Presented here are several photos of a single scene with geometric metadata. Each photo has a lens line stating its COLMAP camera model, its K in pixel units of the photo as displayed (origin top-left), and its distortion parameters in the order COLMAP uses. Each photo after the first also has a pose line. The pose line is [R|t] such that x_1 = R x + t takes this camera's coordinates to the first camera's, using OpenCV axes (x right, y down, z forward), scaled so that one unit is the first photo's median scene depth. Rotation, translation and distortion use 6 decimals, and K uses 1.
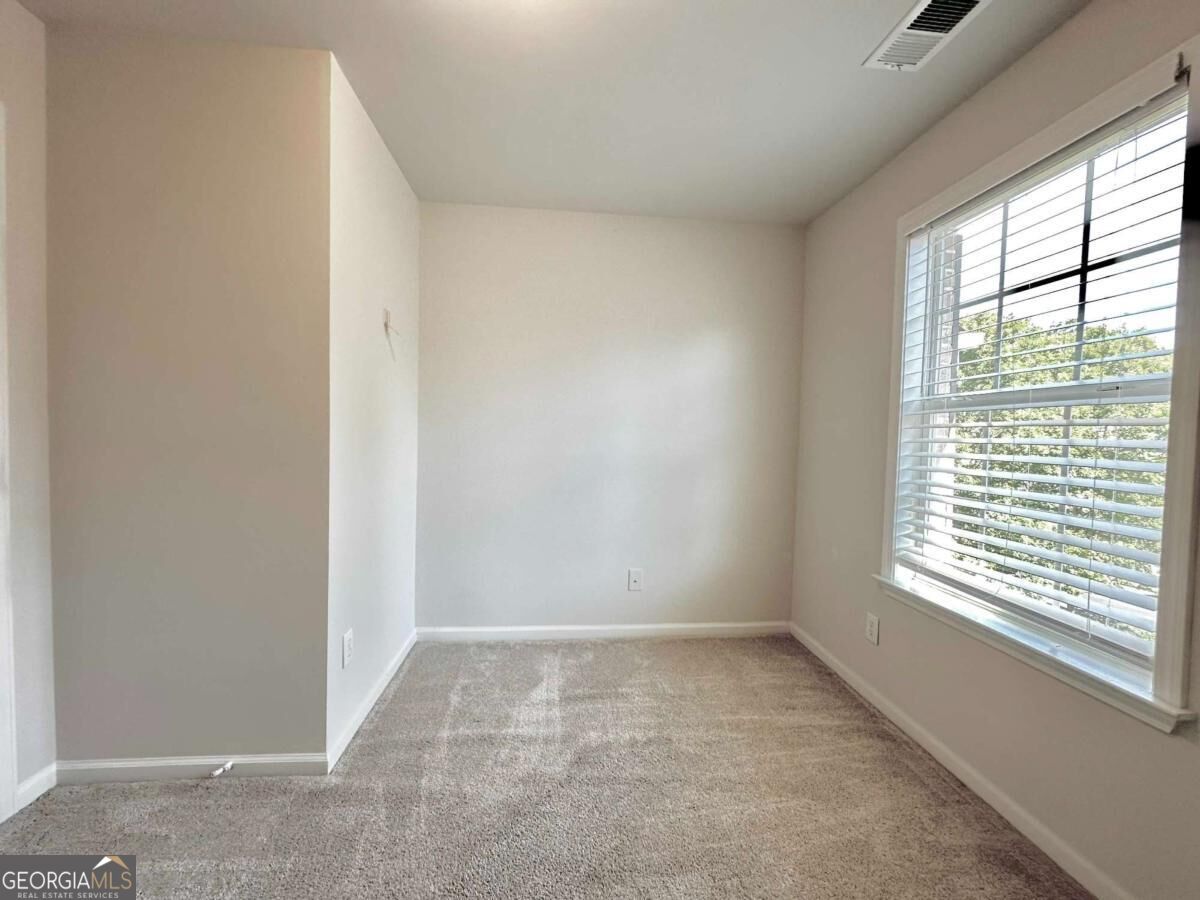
lens RADIAL K [[486.5, 0, 603.9], [0, 486.5, 446.8], [0, 0, 1]] dist [-0.000196, -0.000071]
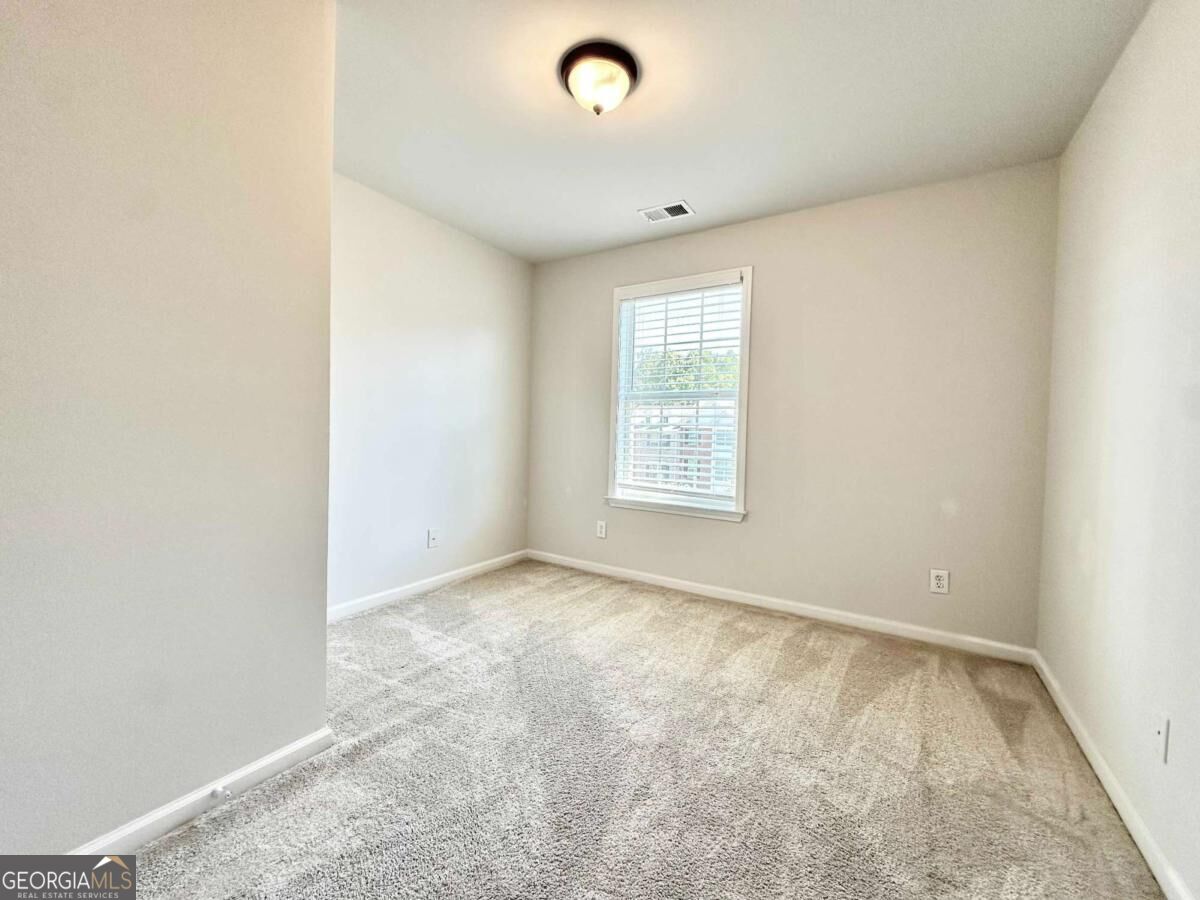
lens RADIAL K [[486.5, 0, 607.6], [0, 486.5, 445.7], [0, 0, 1]] dist [-0.000196, -0.000071]
pose [[0.597882, -0.029190, 0.801052, -0.812674], [0.017225, 0.999574, 0.023567, 0.051448], [-0.801399, -0.000292, 0.598130, -0.016075]]
